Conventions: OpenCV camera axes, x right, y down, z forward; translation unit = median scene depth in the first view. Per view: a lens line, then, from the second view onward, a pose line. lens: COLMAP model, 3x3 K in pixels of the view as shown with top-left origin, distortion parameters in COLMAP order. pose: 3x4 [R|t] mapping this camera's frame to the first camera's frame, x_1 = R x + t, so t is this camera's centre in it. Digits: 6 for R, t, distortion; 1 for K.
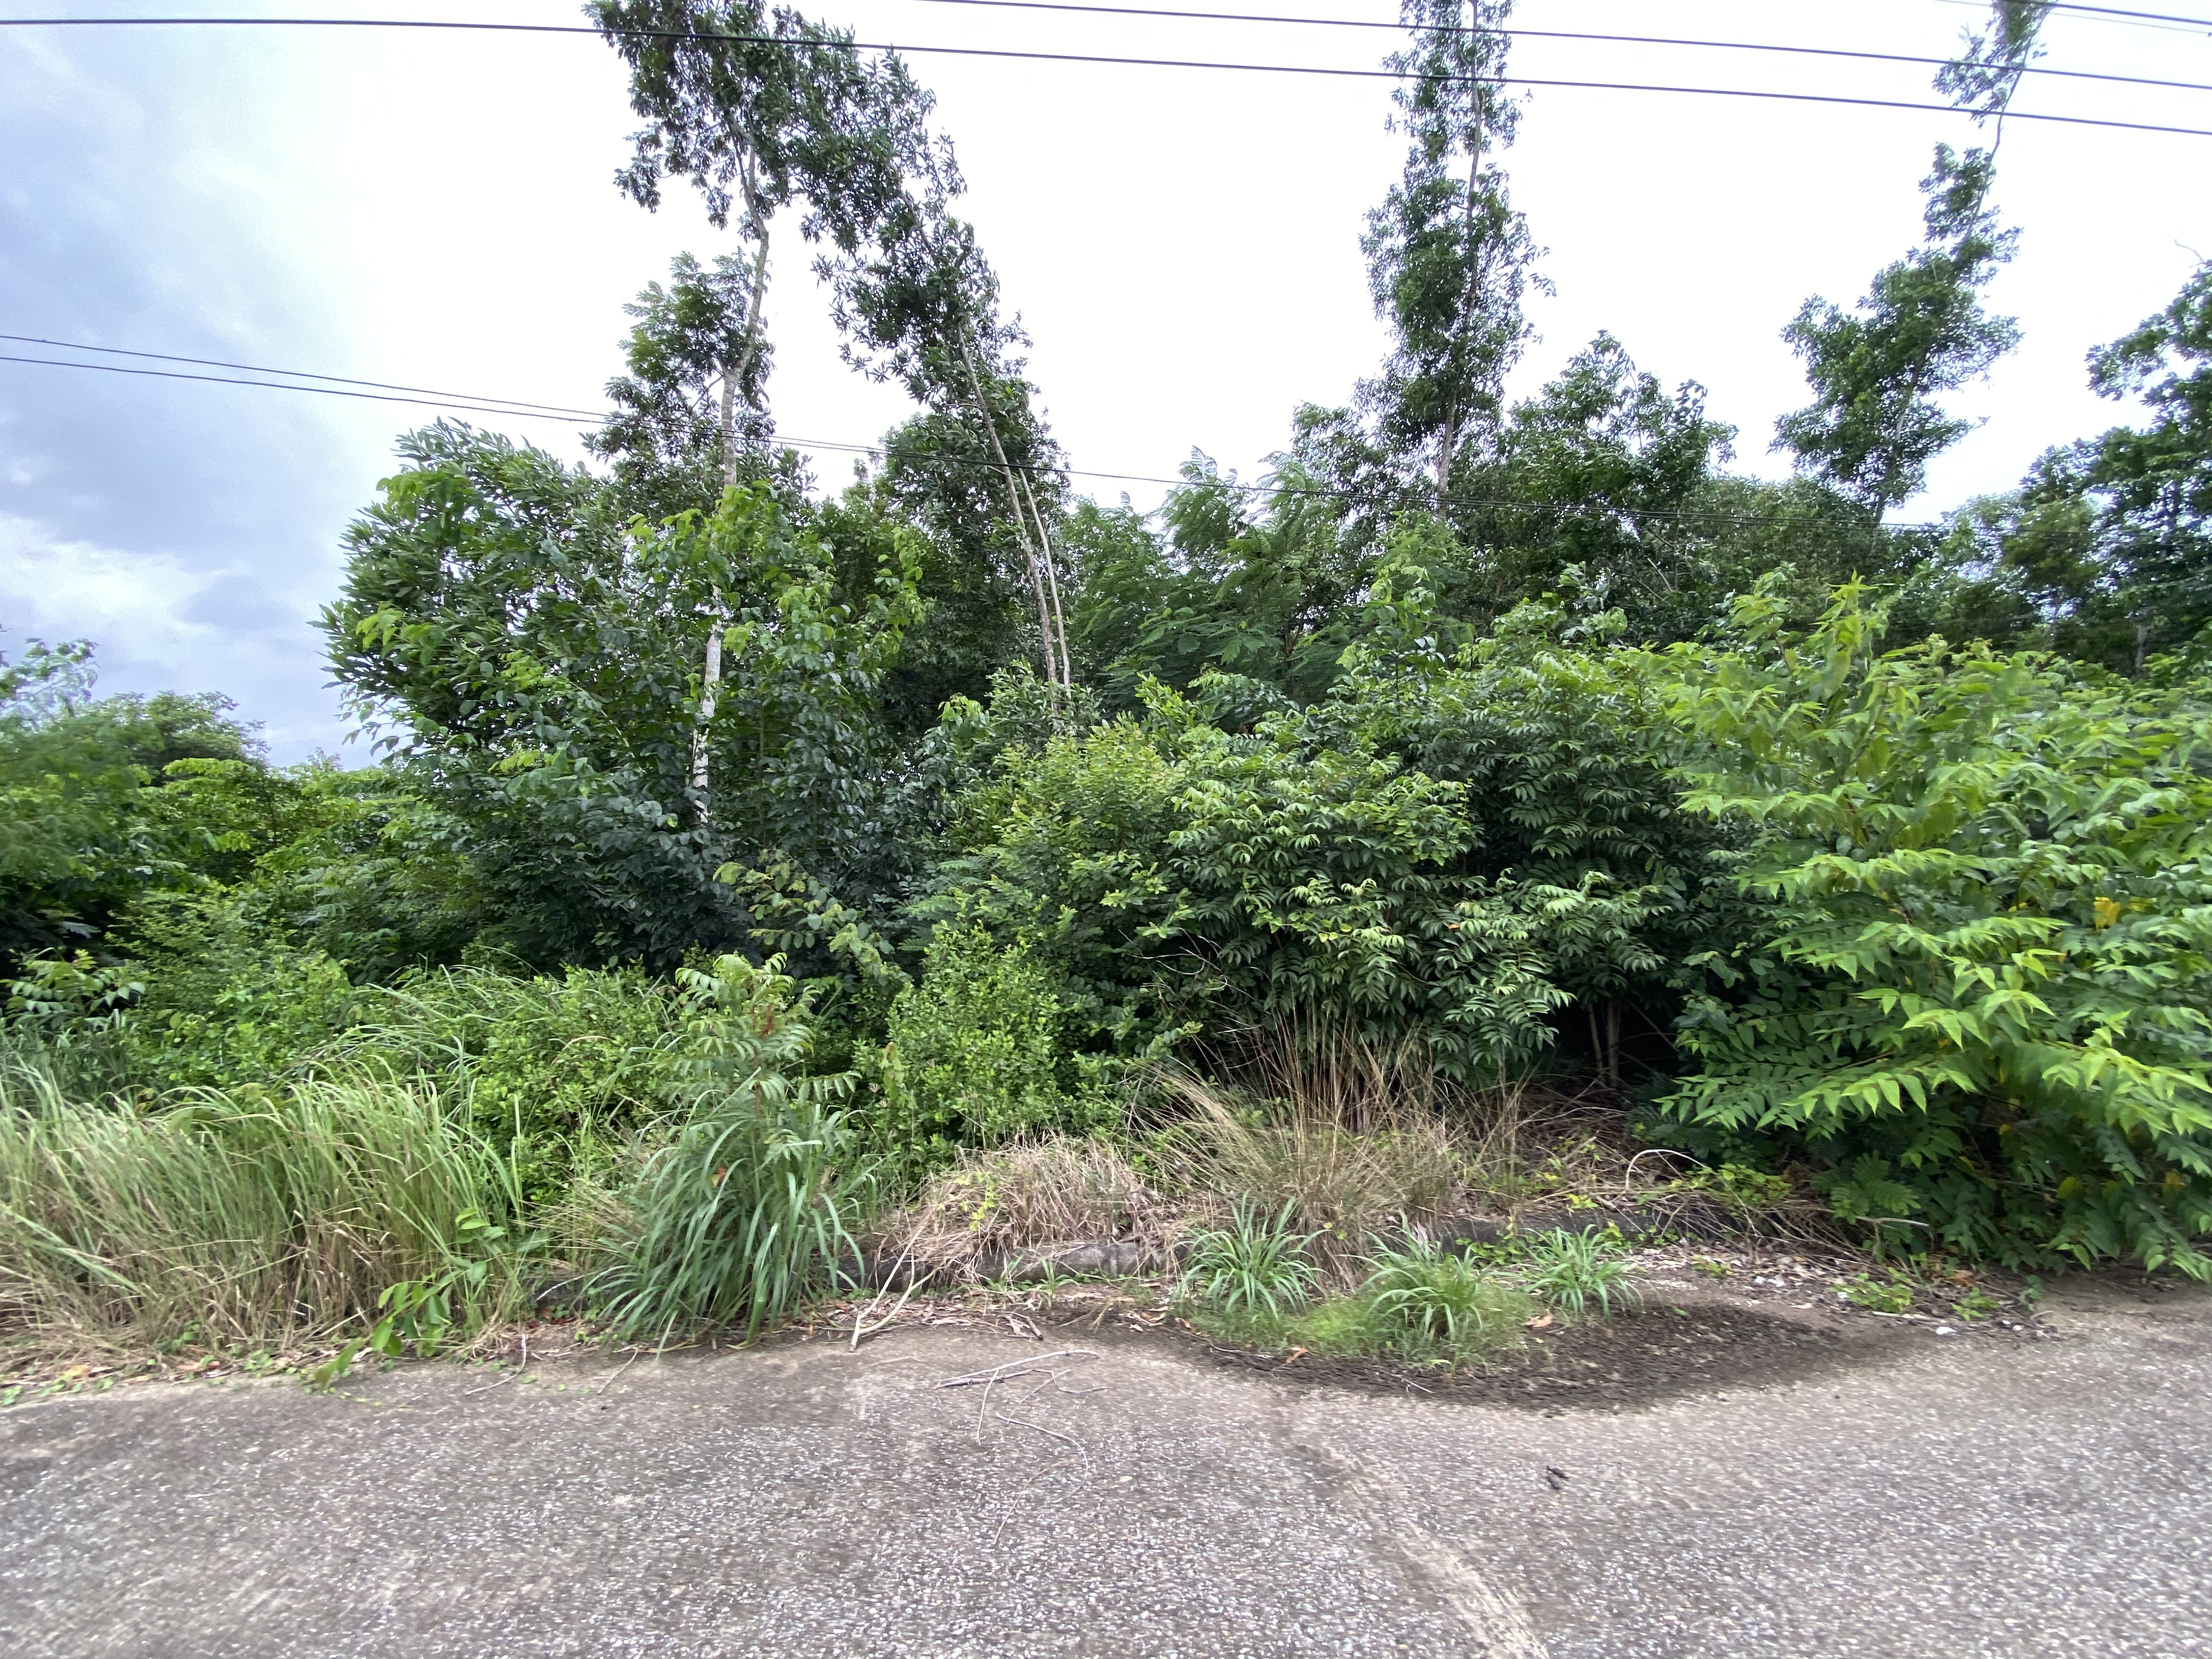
lens RADIAL K [[892.3, 0, 1103.6], [0, 892.3, 819.9], [0, 0, 1]] dist [0.001077, -0.001631]
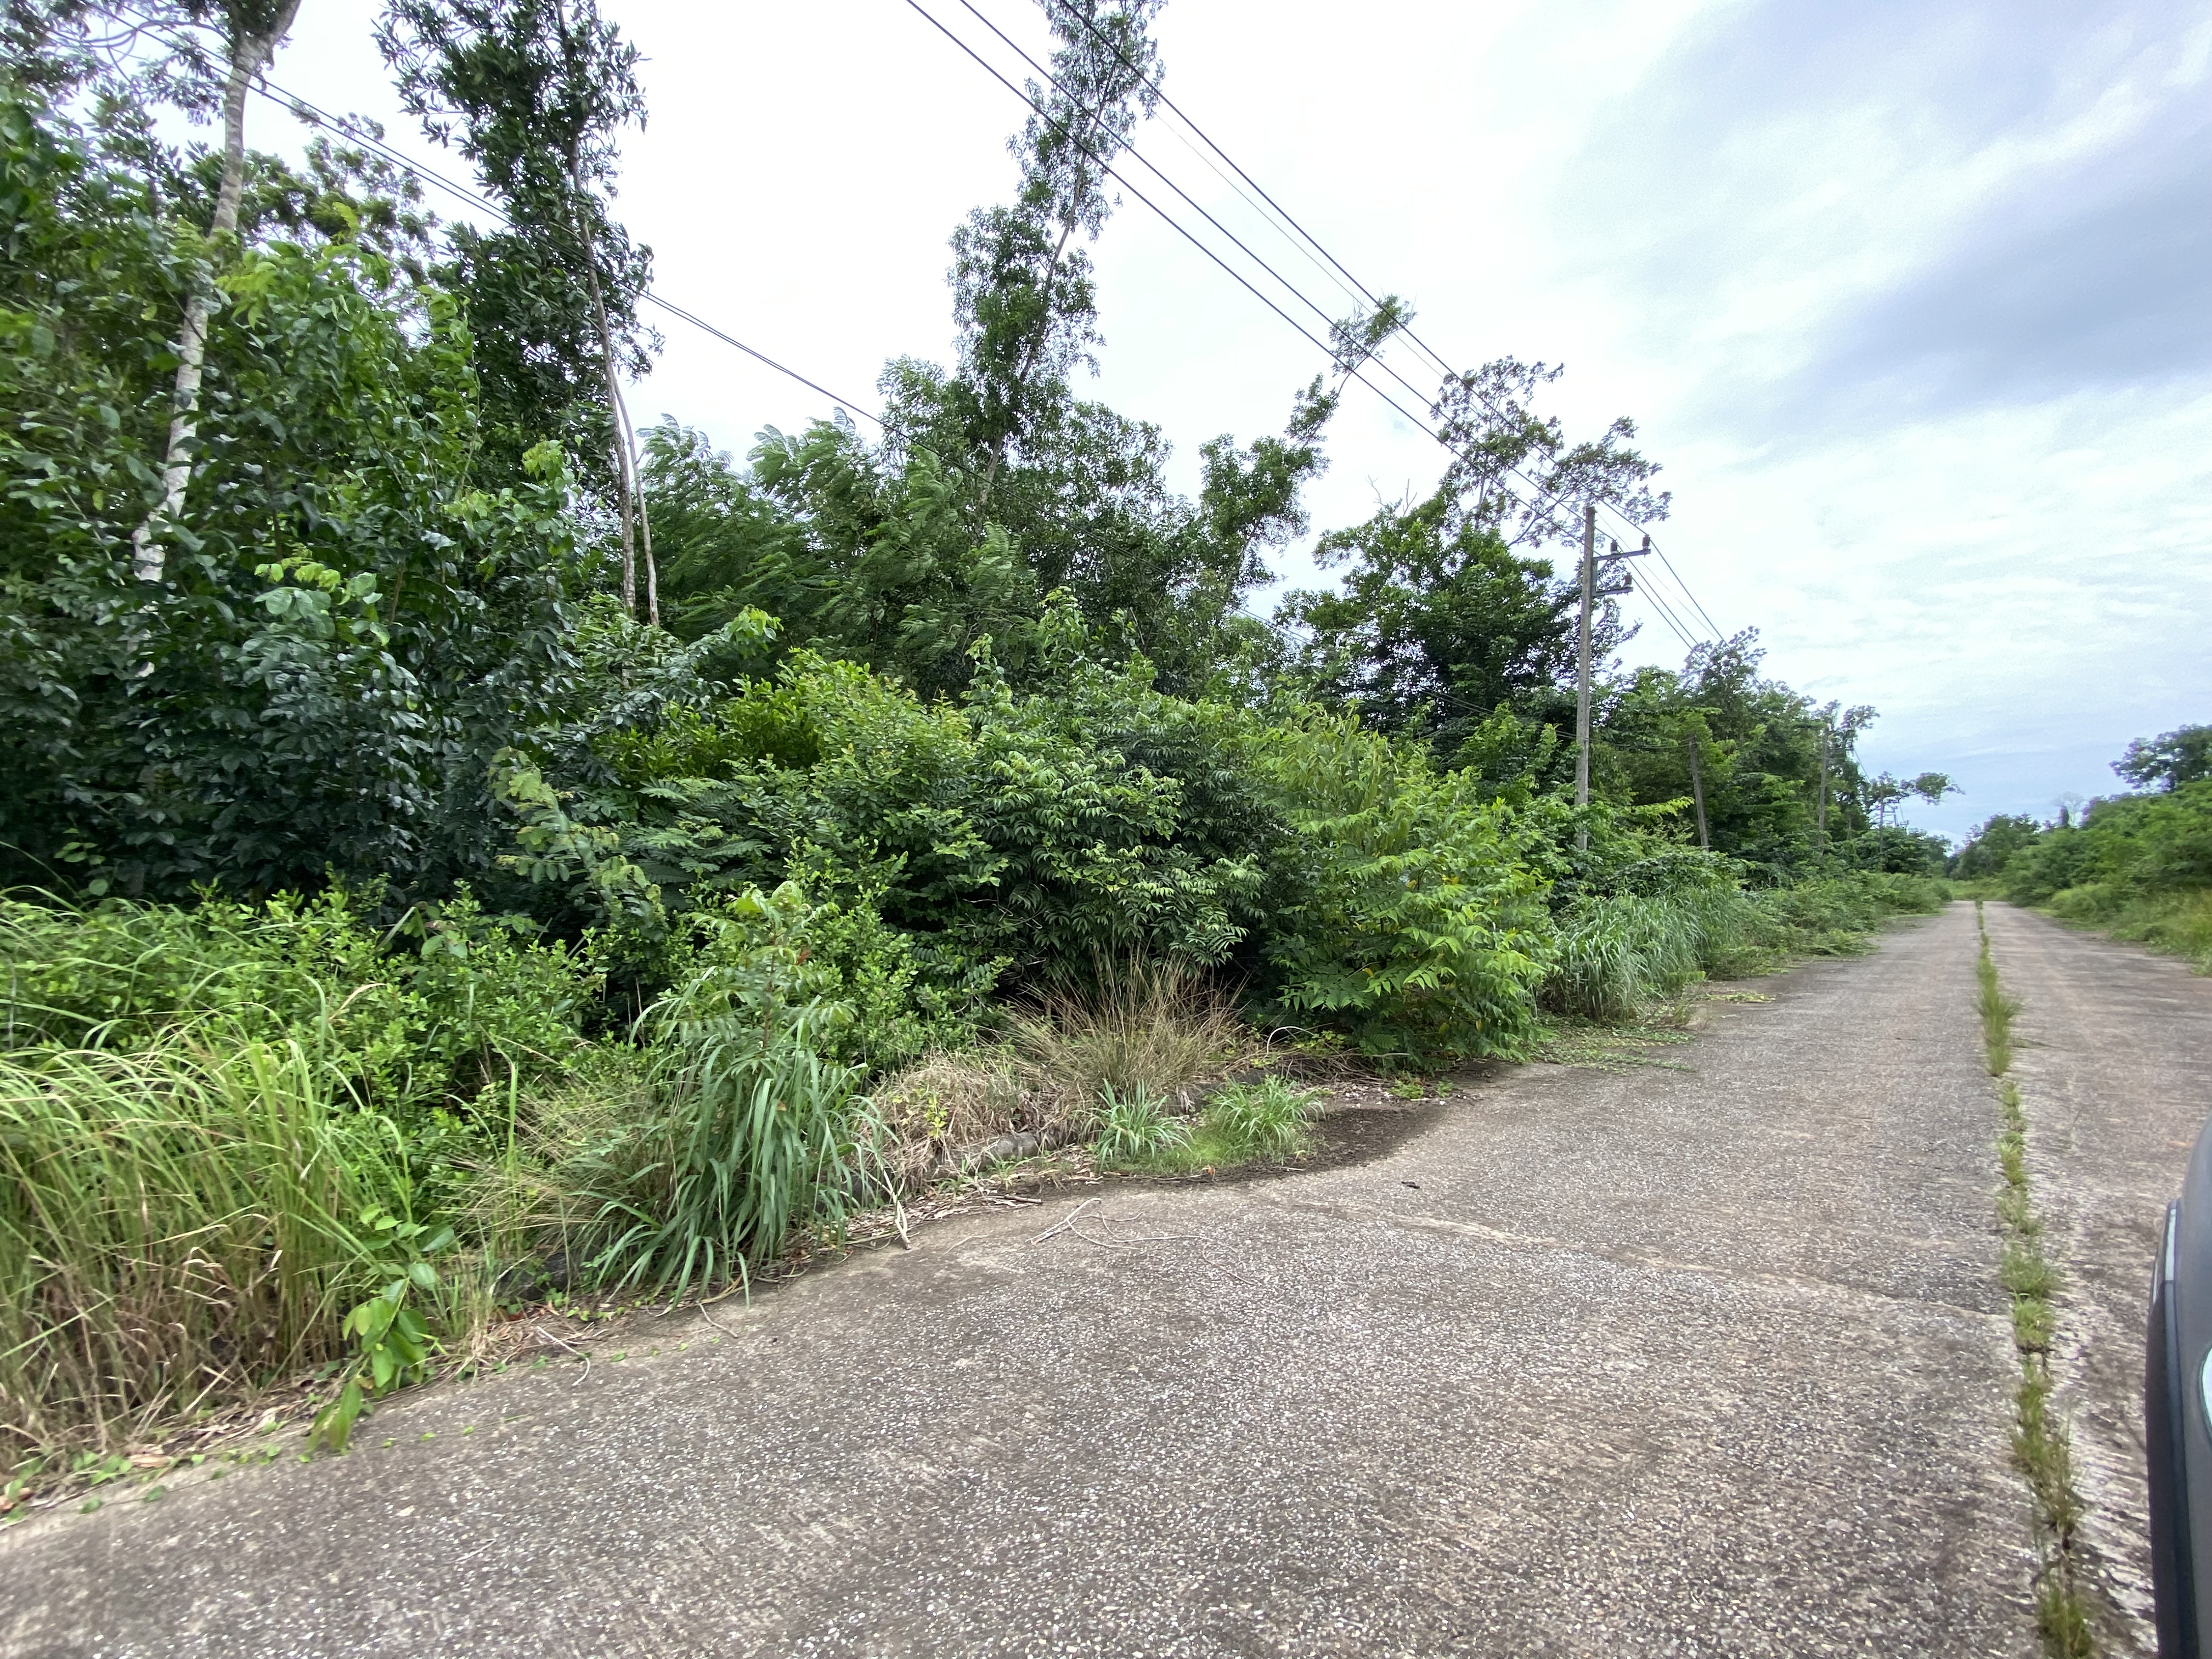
lens RADIAL K [[892.3, 0, 1091.9], [0, 892.3, 833.4], [0, 0, 1]] dist [0.001077, -0.001631]
pose [[0.746197, 0.075392, 0.661442, -0.616558], [-0.122908, 0.992088, 0.025577, 0.021415], [-0.654281, -0.100382, 0.749560, 0.053433]]
